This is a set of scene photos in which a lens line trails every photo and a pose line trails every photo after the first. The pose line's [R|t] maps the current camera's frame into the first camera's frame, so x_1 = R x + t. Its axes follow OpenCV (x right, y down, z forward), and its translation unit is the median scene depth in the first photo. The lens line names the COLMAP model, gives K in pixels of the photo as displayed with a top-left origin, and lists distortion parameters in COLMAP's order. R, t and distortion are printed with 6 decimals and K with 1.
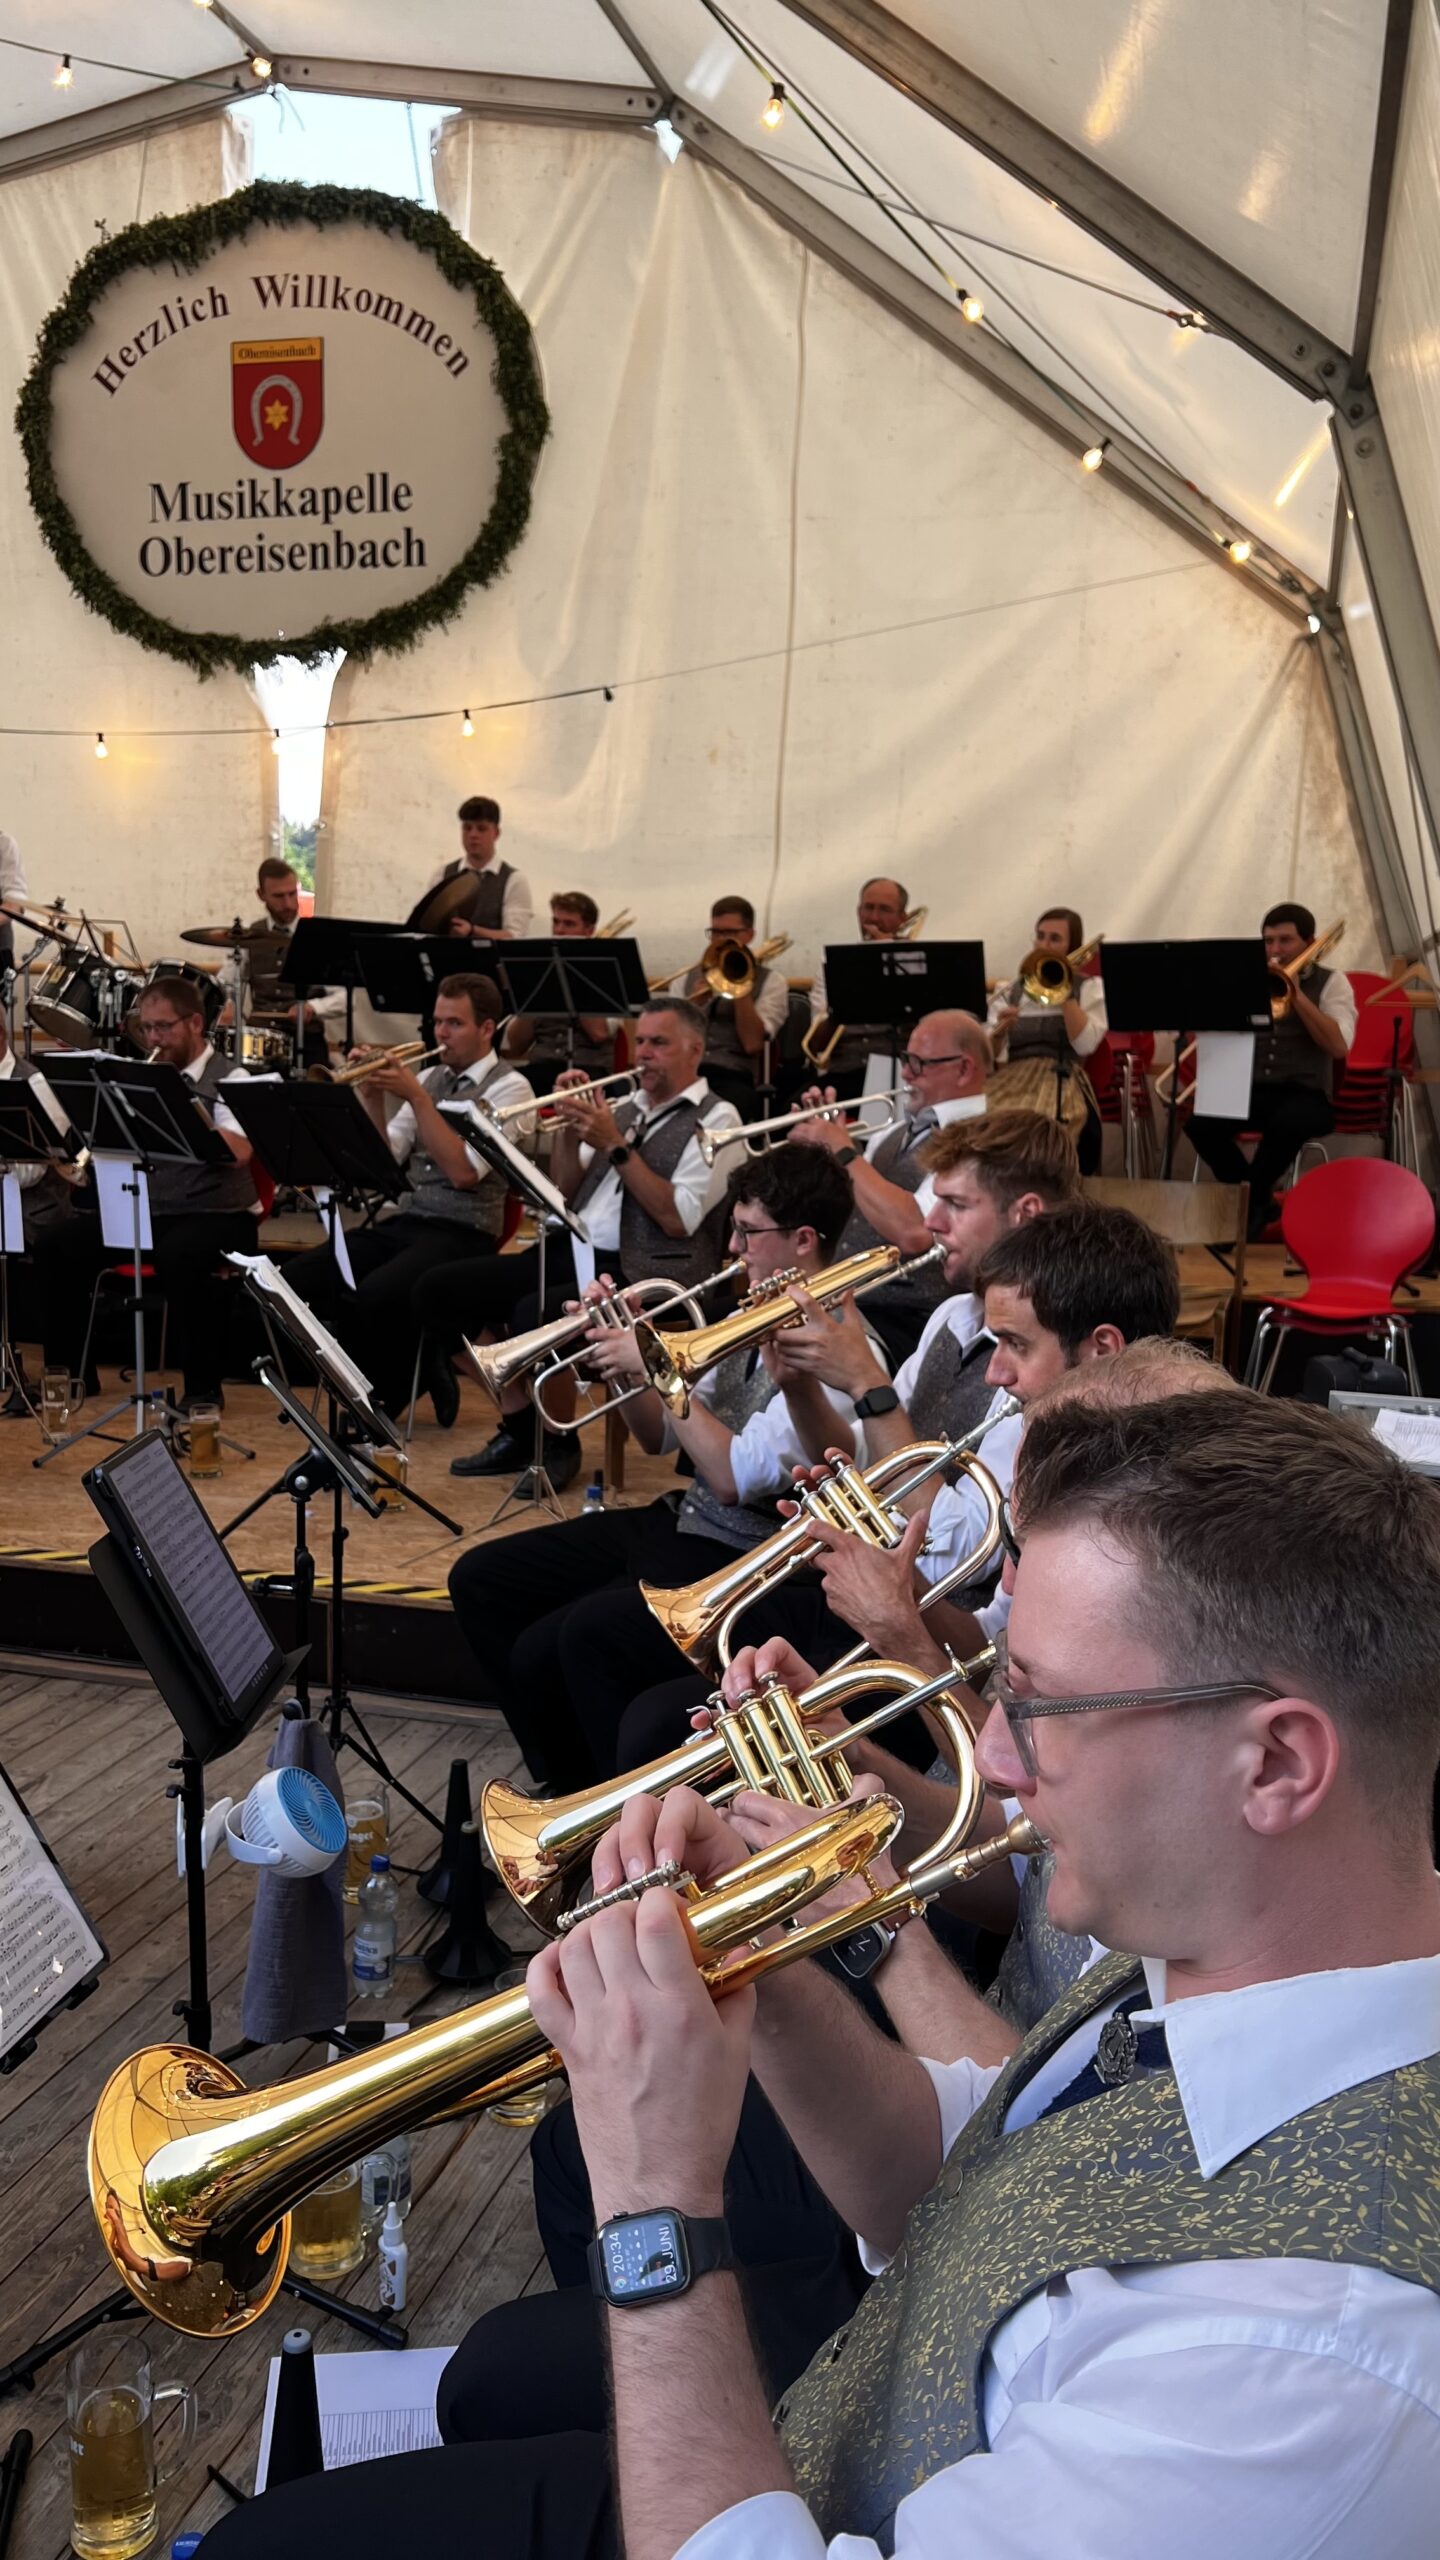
lens RADIAL K [[1915.8, 0, 747.4], [0, 1915.8, 1319.3], [0, 0, 1]] dist [0.007923, -0.033017]
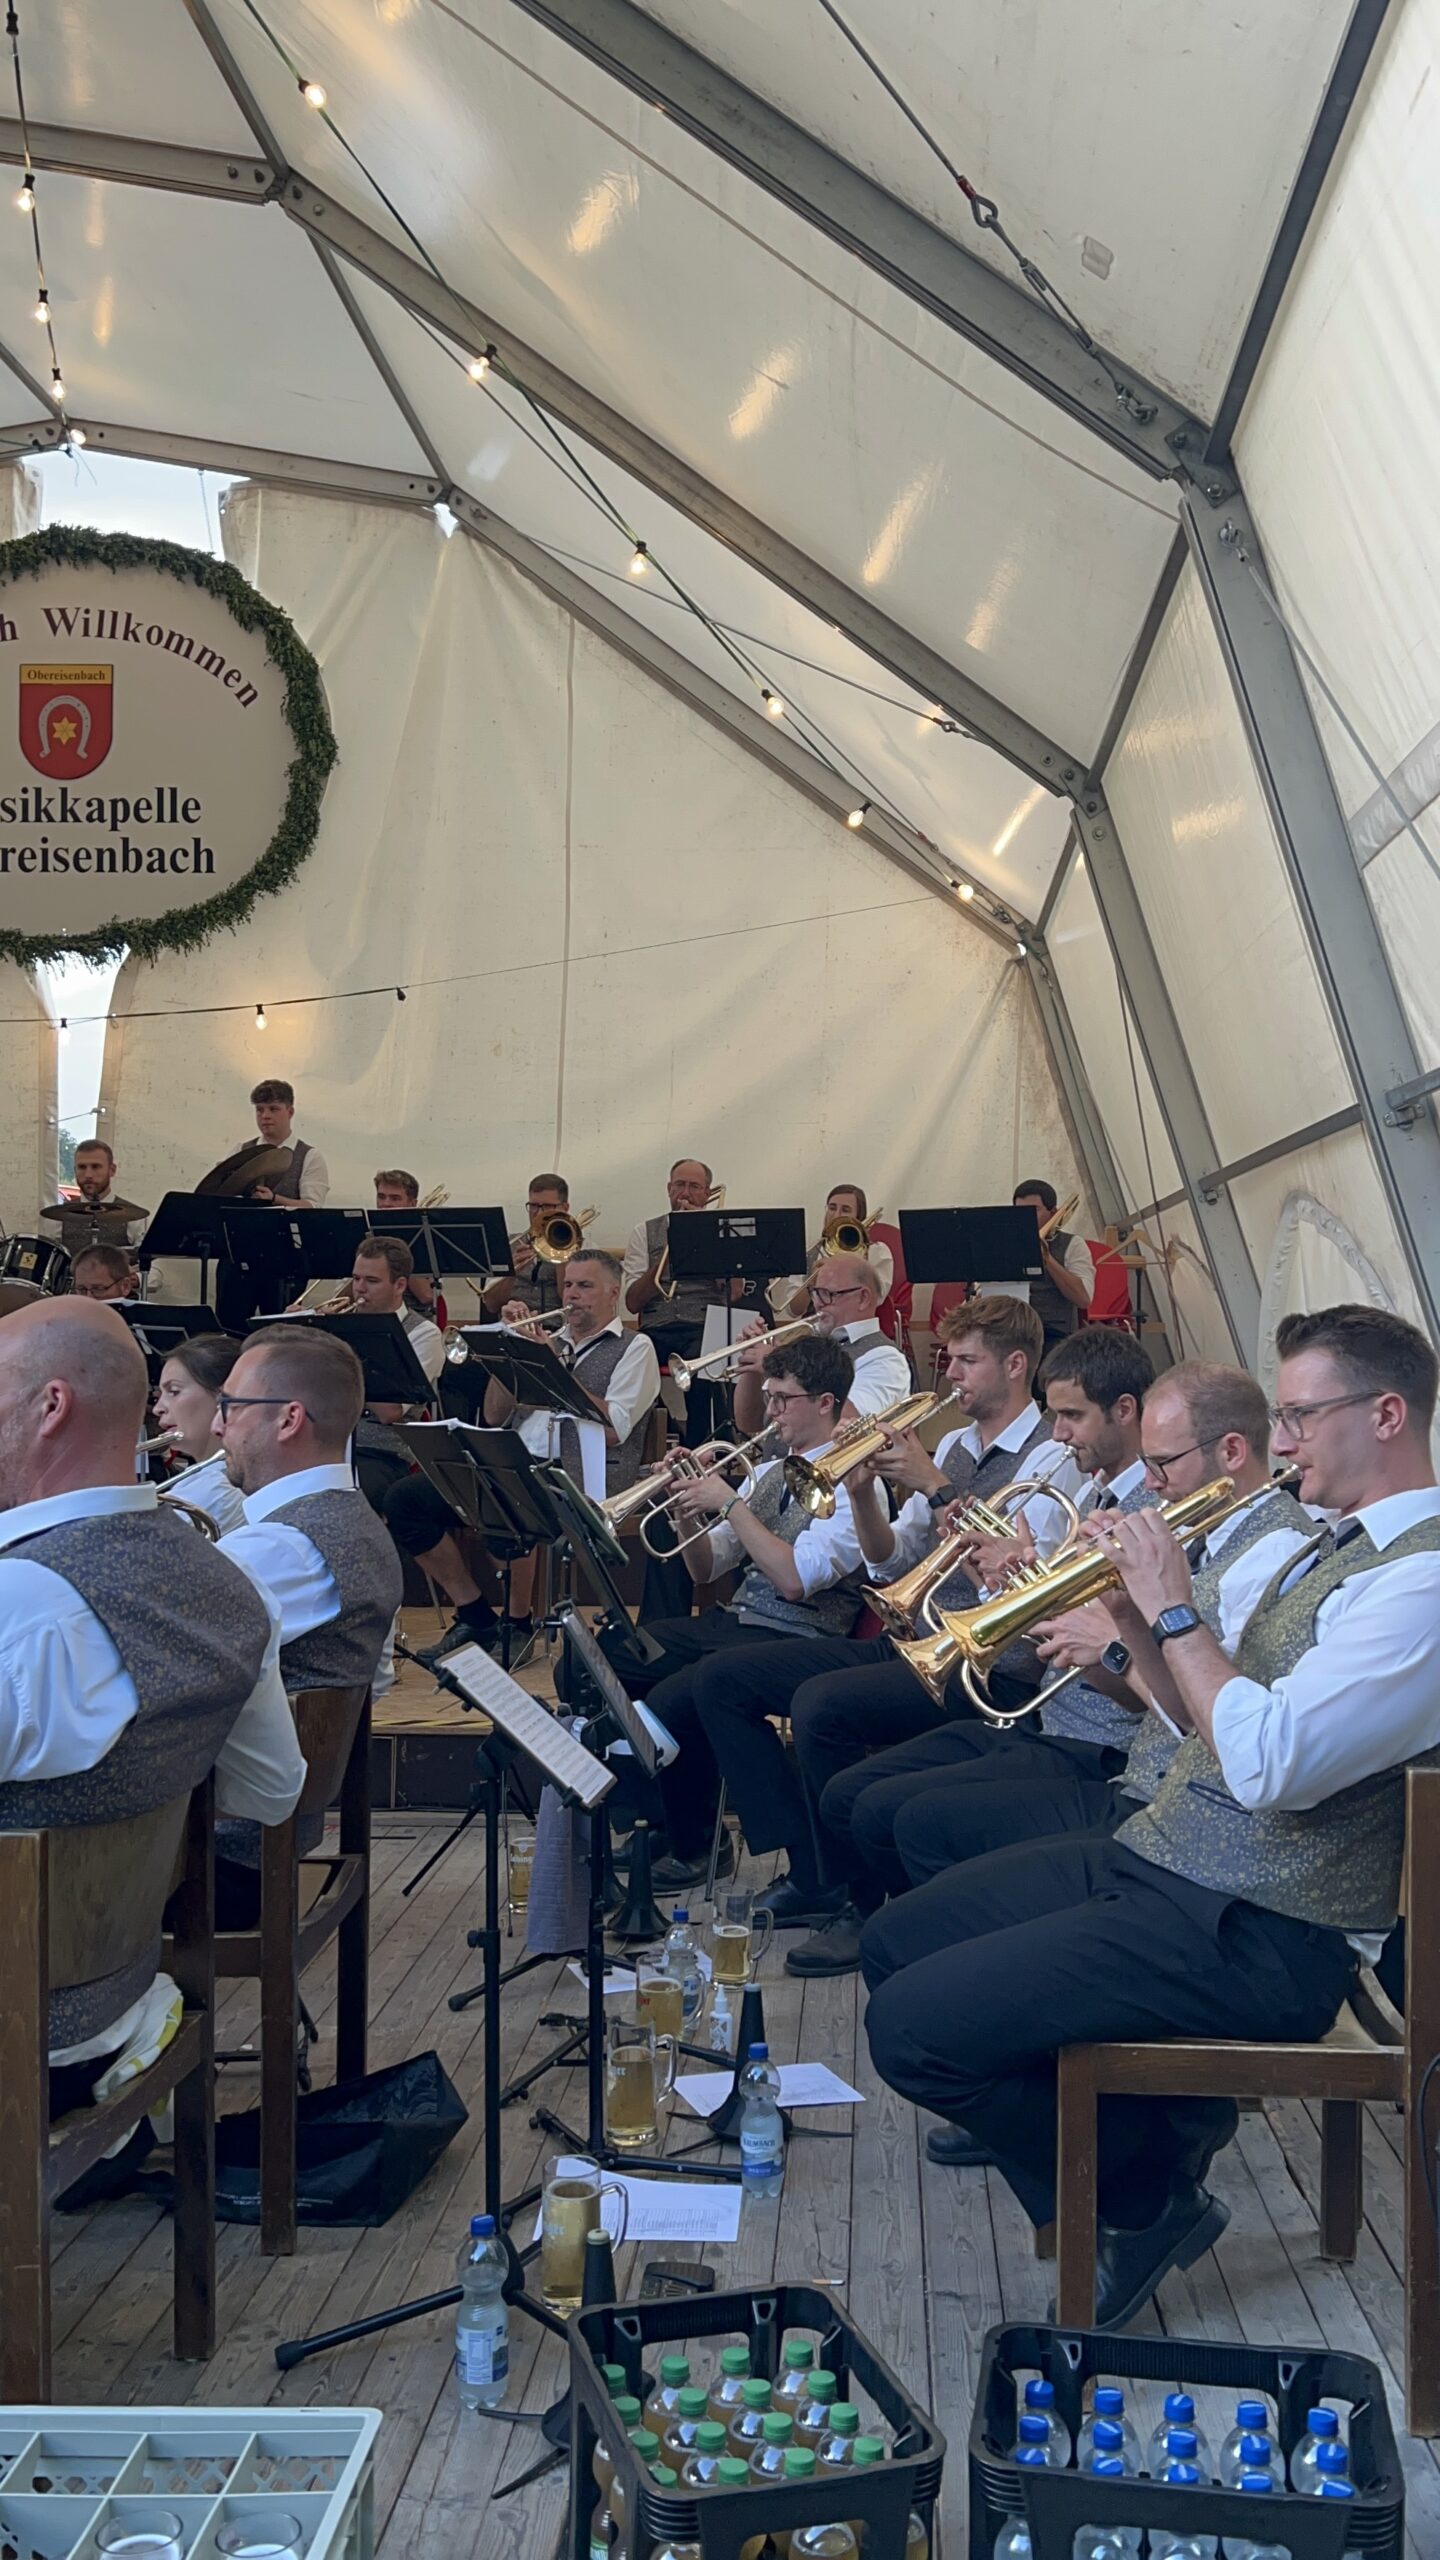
lens RADIAL K [[2151.3, 0, 814.2], [0, 2151.3, 1353.3], [0, 0, 1]] dist [-0.006496, -0.060593]
pose [[0.972663, -0.017889, 0.231530, -0.138513], [0.050428, 0.989508, -0.135394, 0.054749], [-0.226678, 0.143369, 0.963360, -0.207389]]
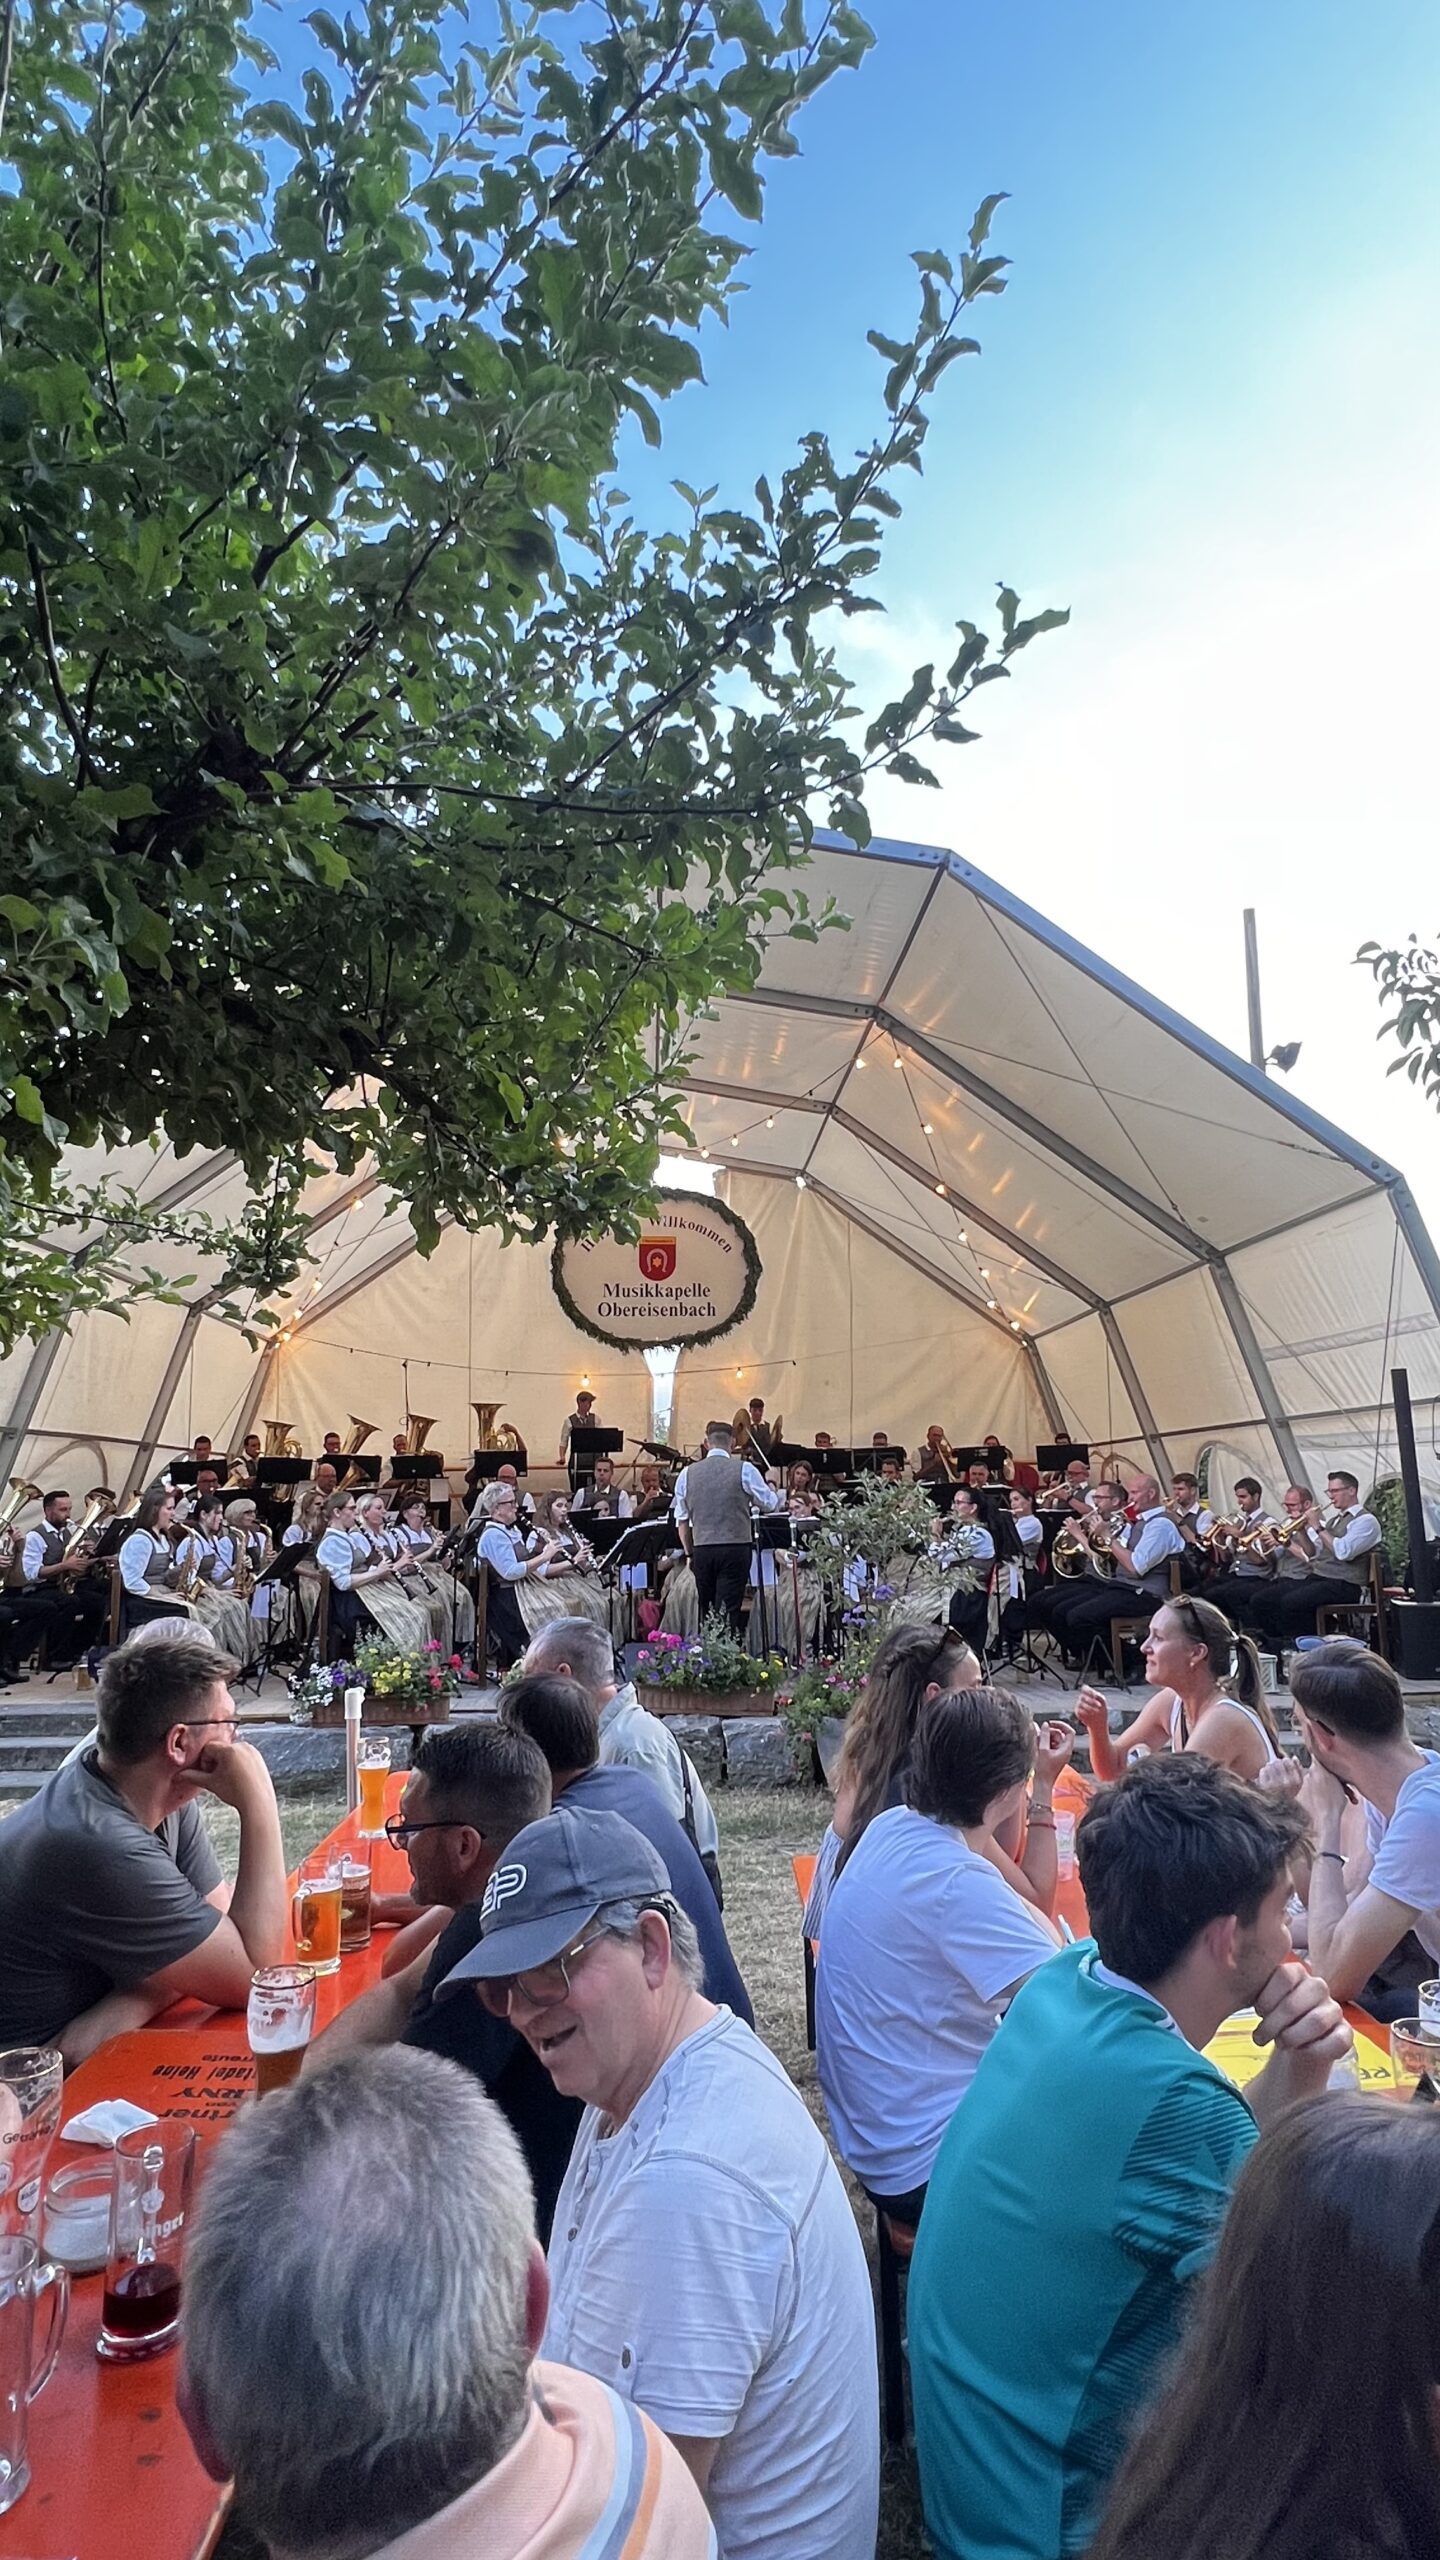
lens RADIAL K [[1354.9, 0, 711.0], [0, 1354.9, 1275.0], [0, 0, 1]] dist [0.000242, 0.000147]
pose [[0.949477, 0.019541, 0.313227, -0.871827], [0.081506, 0.948459, -0.306239, 0.160356], [-0.303068, 0.316297, 0.898947, -0.845451]]
